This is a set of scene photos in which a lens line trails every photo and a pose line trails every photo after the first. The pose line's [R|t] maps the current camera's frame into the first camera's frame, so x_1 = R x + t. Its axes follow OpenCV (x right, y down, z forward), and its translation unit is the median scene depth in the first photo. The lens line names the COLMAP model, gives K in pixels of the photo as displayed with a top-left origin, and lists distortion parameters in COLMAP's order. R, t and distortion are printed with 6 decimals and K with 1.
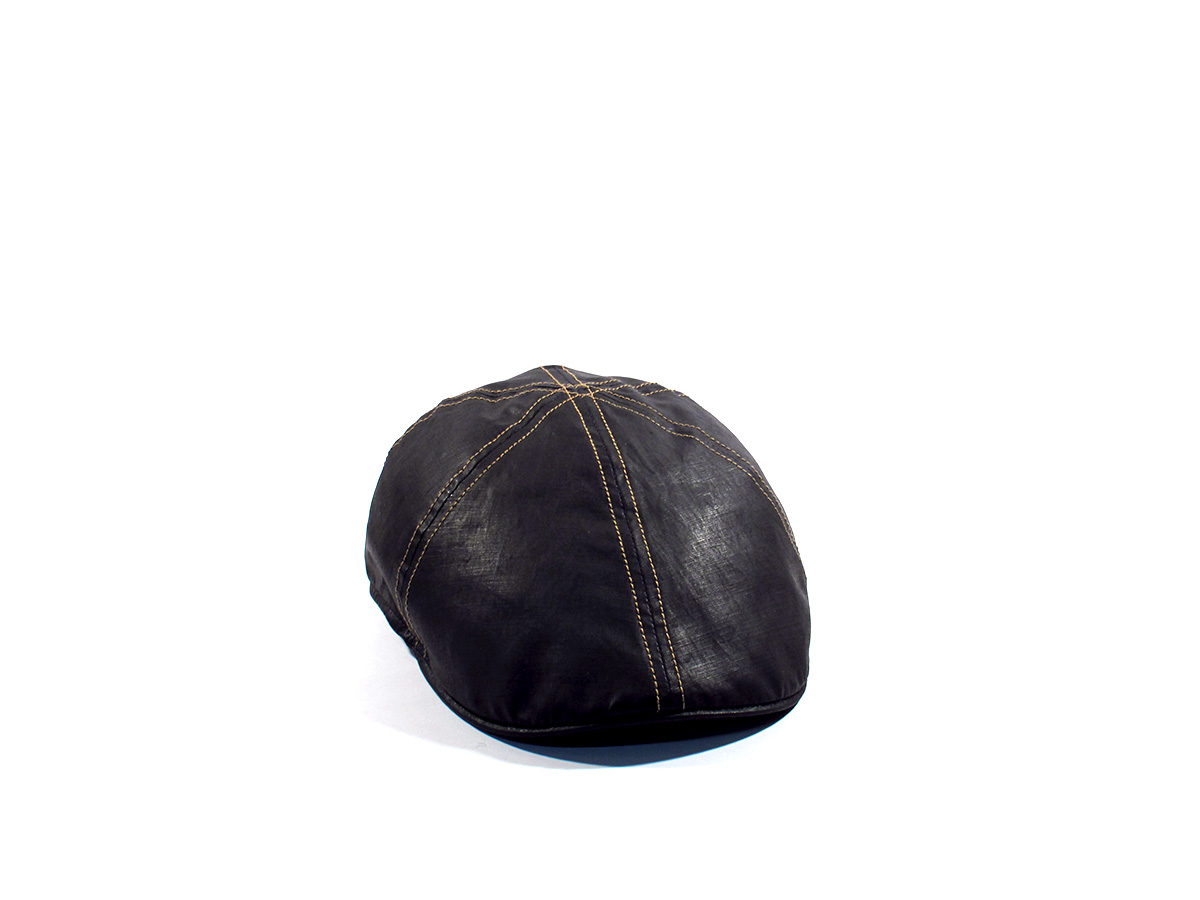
lens RADIAL K [[1733.3, 0, 600.0], [0, 1733.3, 450.0], [0, 0, 1]] dist [0.013011, 0.006222]
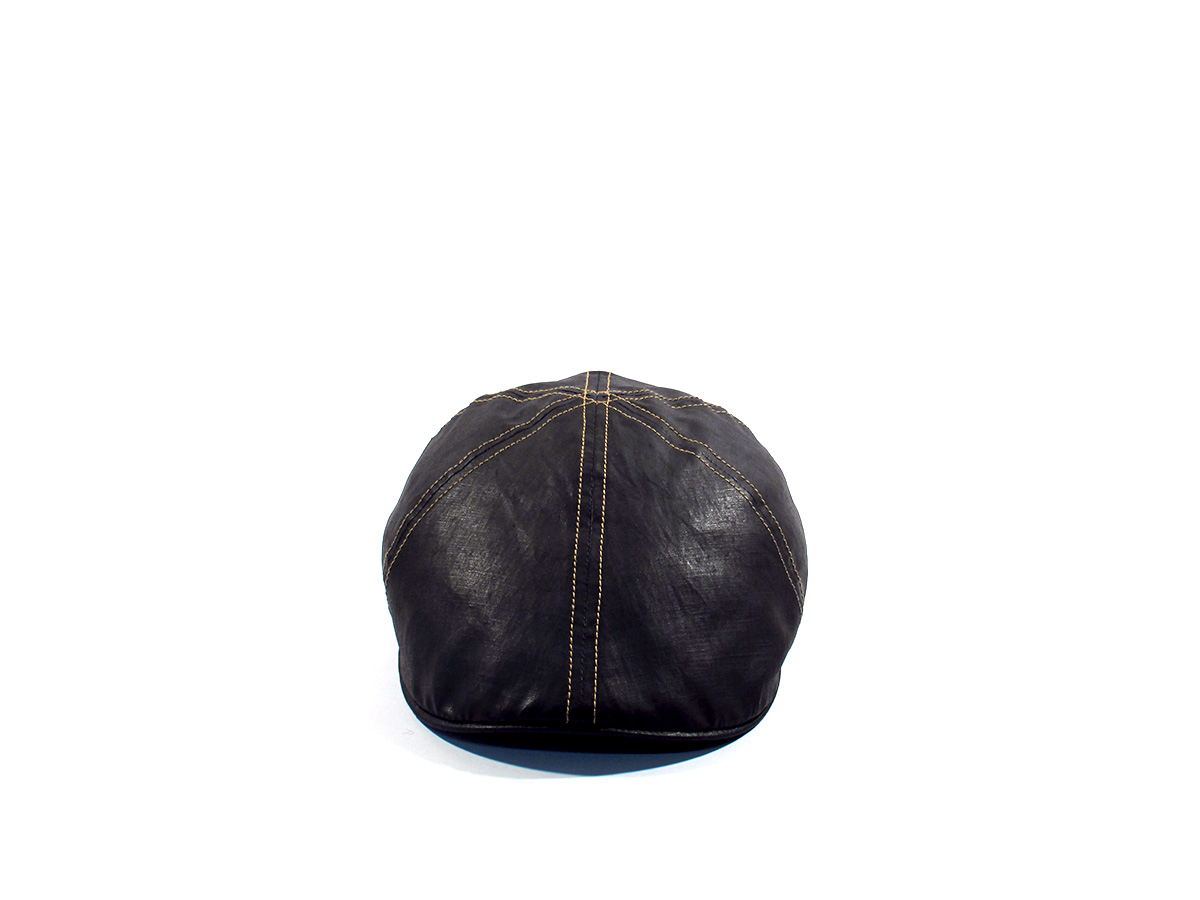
lens RADIAL K [[1733.3, 0, 600.0], [0, 1733.3, 450.0], [0, 0, 1]] dist [0.013011, 0.006222]
pose [[0.951717, 0.090799, -0.293241, 0.300296], [-0.090843, 0.995774, 0.013500, -0.018619], [0.293228, 0.013790, 0.955943, 0.045937]]
